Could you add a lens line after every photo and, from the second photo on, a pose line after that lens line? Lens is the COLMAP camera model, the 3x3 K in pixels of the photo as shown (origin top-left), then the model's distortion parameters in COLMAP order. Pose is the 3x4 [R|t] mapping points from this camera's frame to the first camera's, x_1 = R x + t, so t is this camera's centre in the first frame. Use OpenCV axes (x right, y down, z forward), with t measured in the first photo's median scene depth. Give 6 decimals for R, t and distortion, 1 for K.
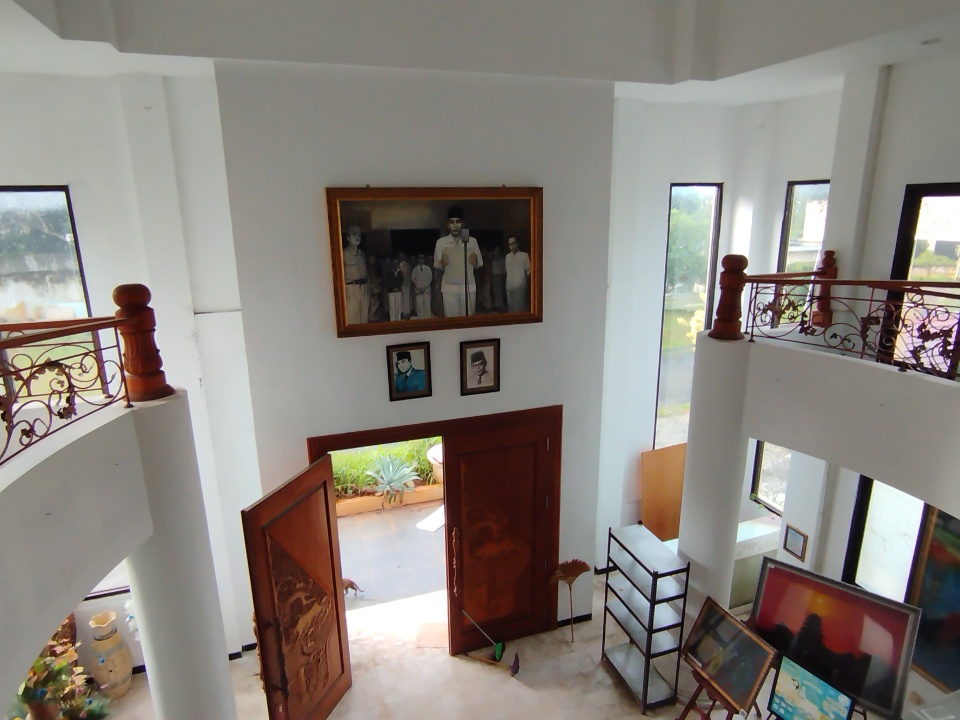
lens RADIAL K [[598.3, 0, 479.7], [0, 598.3, 361.8], [0, 0, 1]] dist [-0.024630, 0.001593]
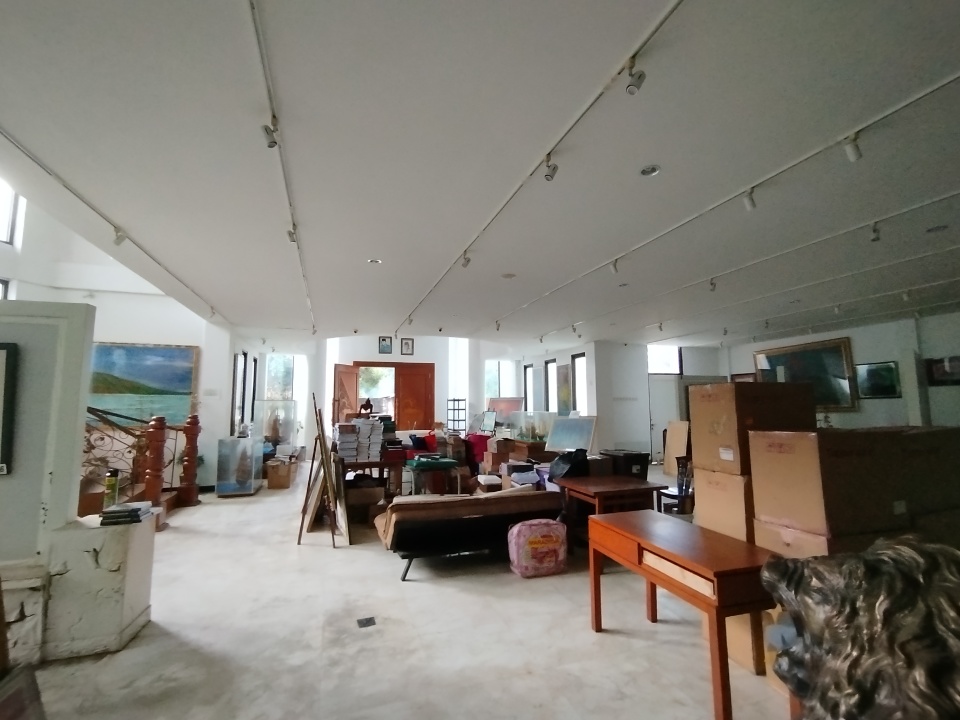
lens RADIAL K [[442.1, 0, 477.5], [0, 442.1, 358.7], [0, 0, 1]] dist [-0.026042, 0.013524]
pose [[0.999897, 0.002043, -0.014198, 0.425894], [-0.007090, 0.930829, -0.365387, 0.965063], [0.012470, 0.365450, 0.930747, -1.249821]]
